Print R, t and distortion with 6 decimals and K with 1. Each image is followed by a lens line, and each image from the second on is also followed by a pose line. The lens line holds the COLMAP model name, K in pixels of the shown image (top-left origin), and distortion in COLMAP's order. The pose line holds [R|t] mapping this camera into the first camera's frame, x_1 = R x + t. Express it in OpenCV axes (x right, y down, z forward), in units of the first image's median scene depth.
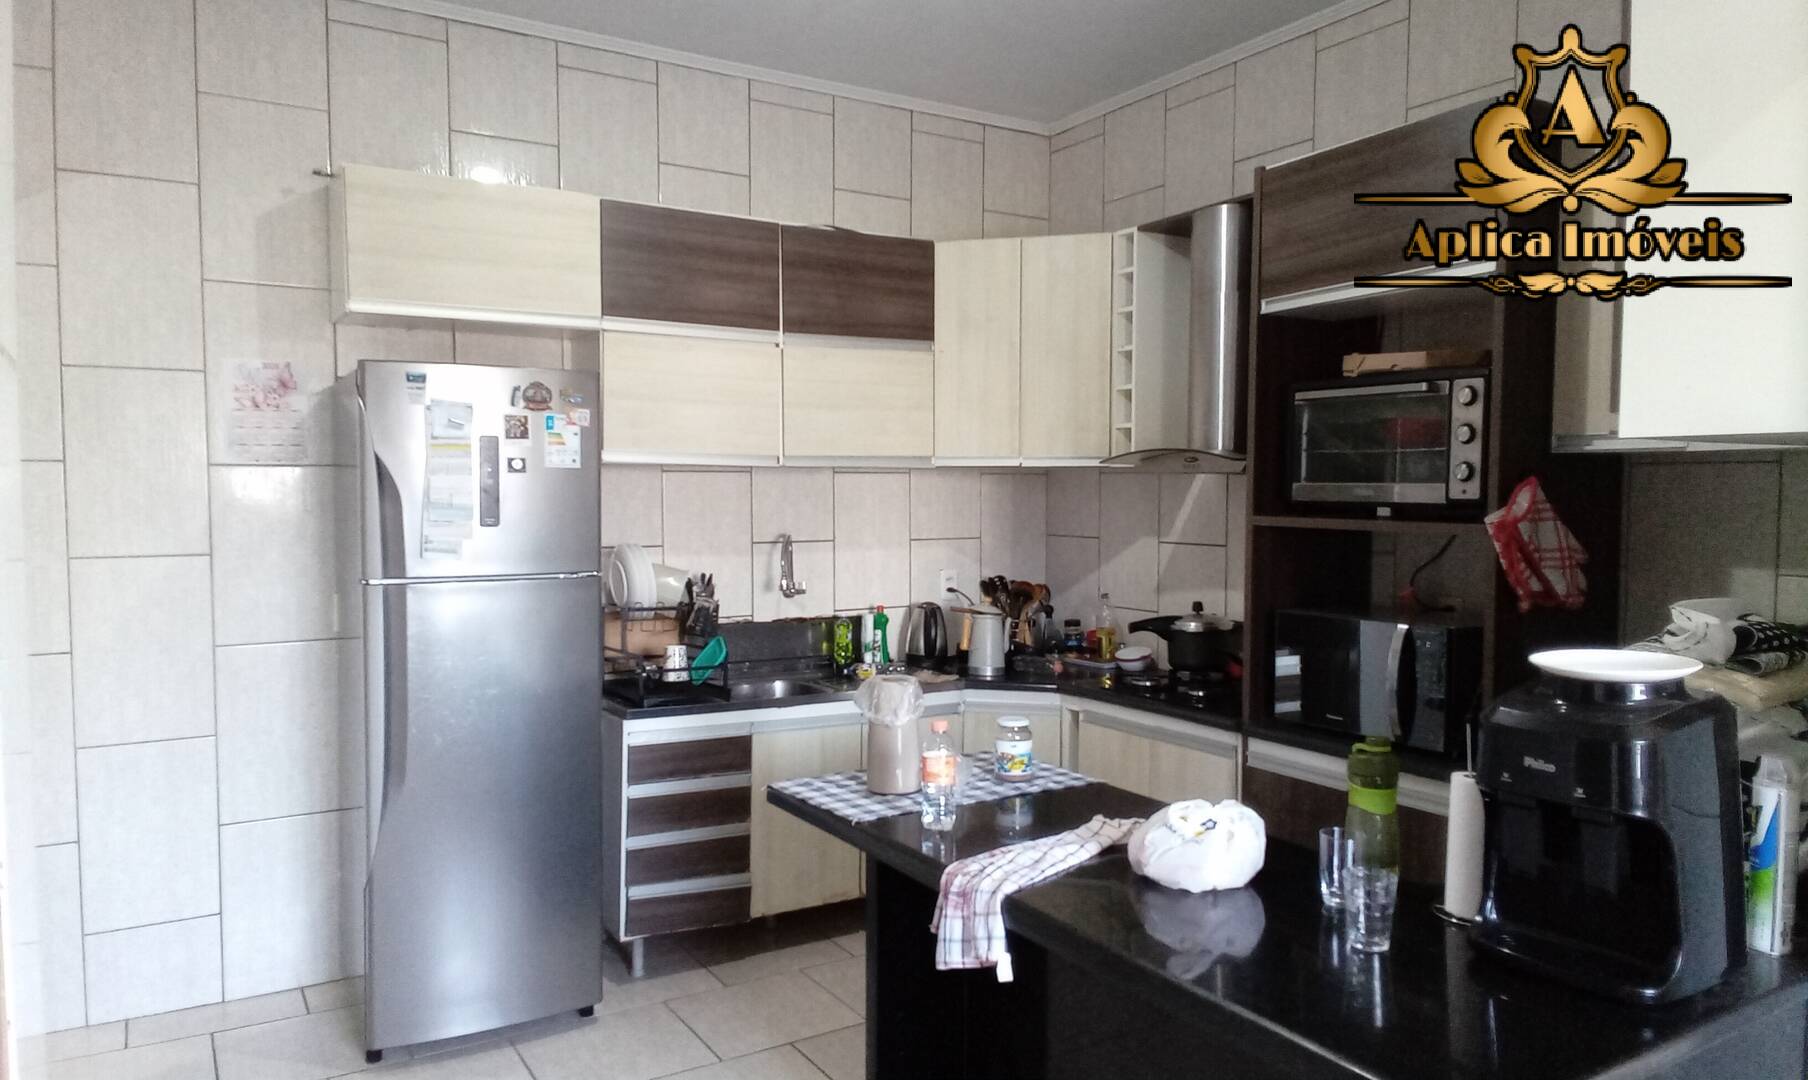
lens RADIAL K [[1224.5, 0, 903.9], [0, 1224.5, 548.3], [0, 0, 1]] dist [0.073886, -0.083147]
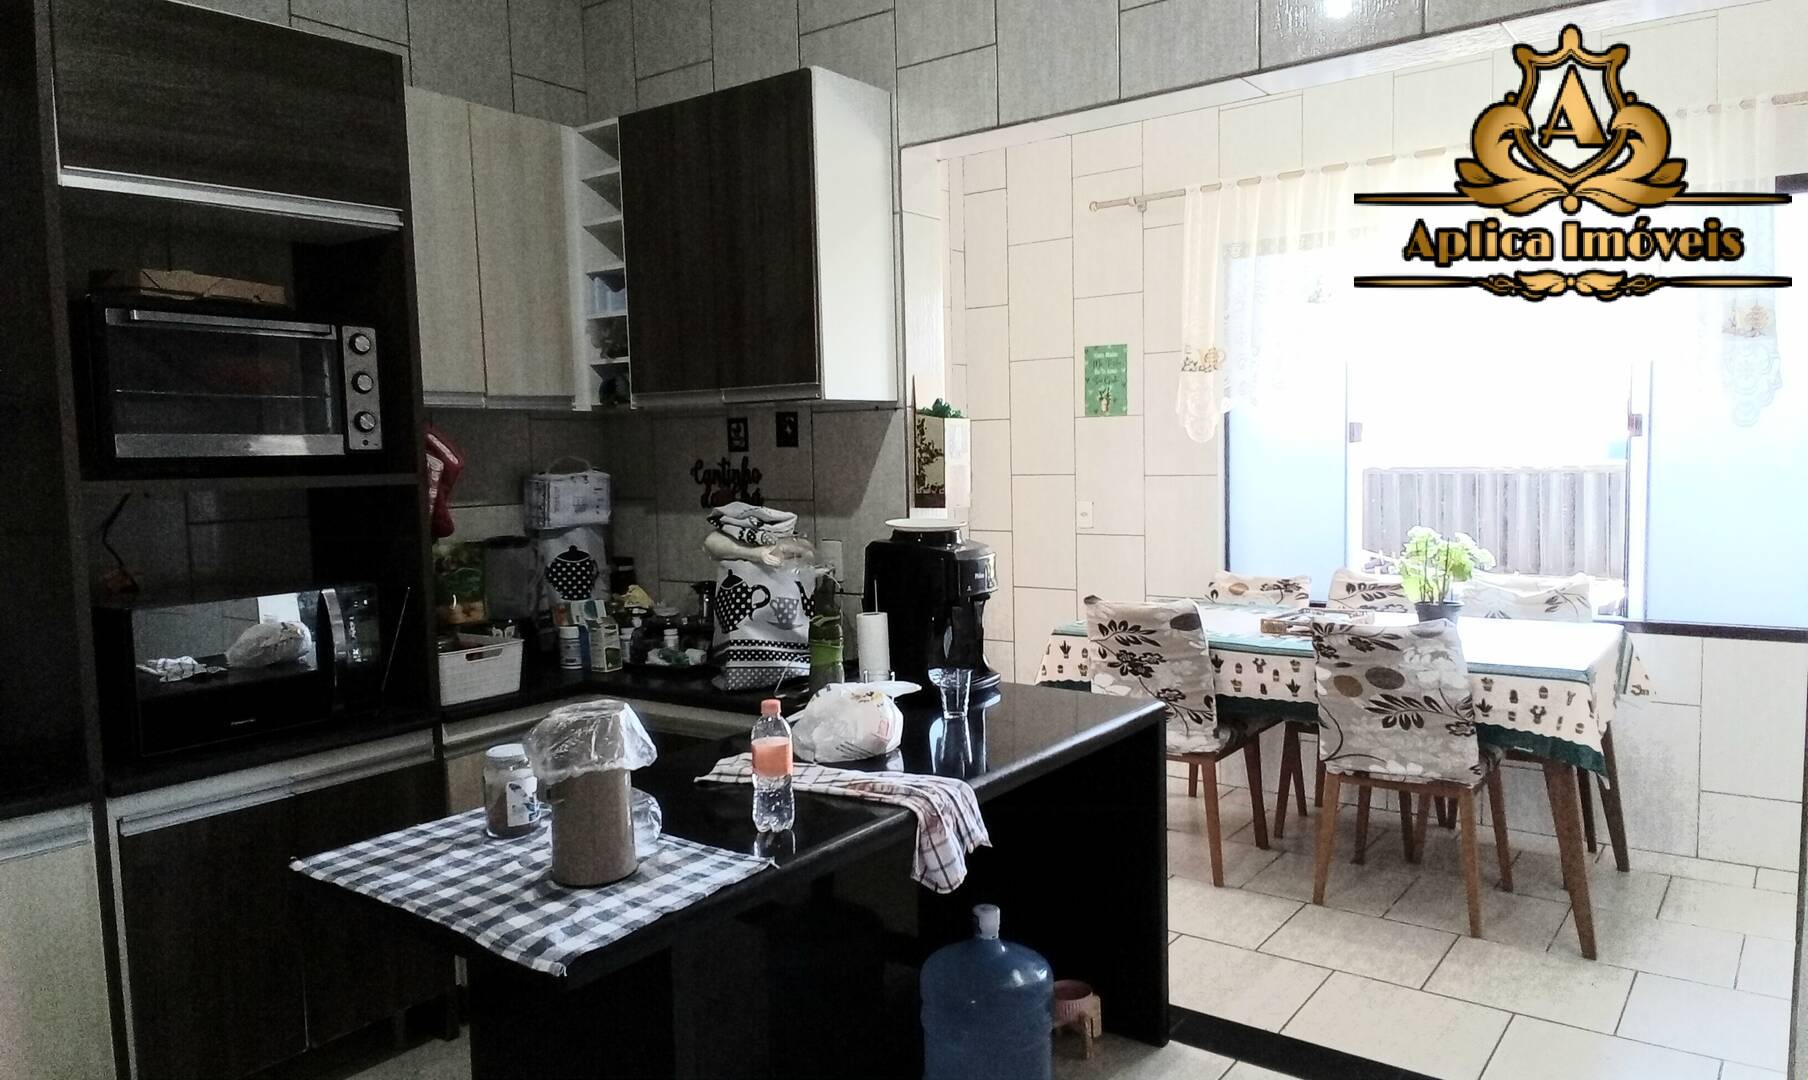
lens RADIAL K [[1224.5, 0, 903.9], [0, 1224.5, 548.3], [0, 0, 1]] dist [0.073886, -0.083147]
pose [[-0.364470, -0.070768, 0.928522, -0.685064], [0.071104, 0.992082, 0.103523, -0.037449], [-0.928497, 0.103752, -0.356552, 1.069287]]
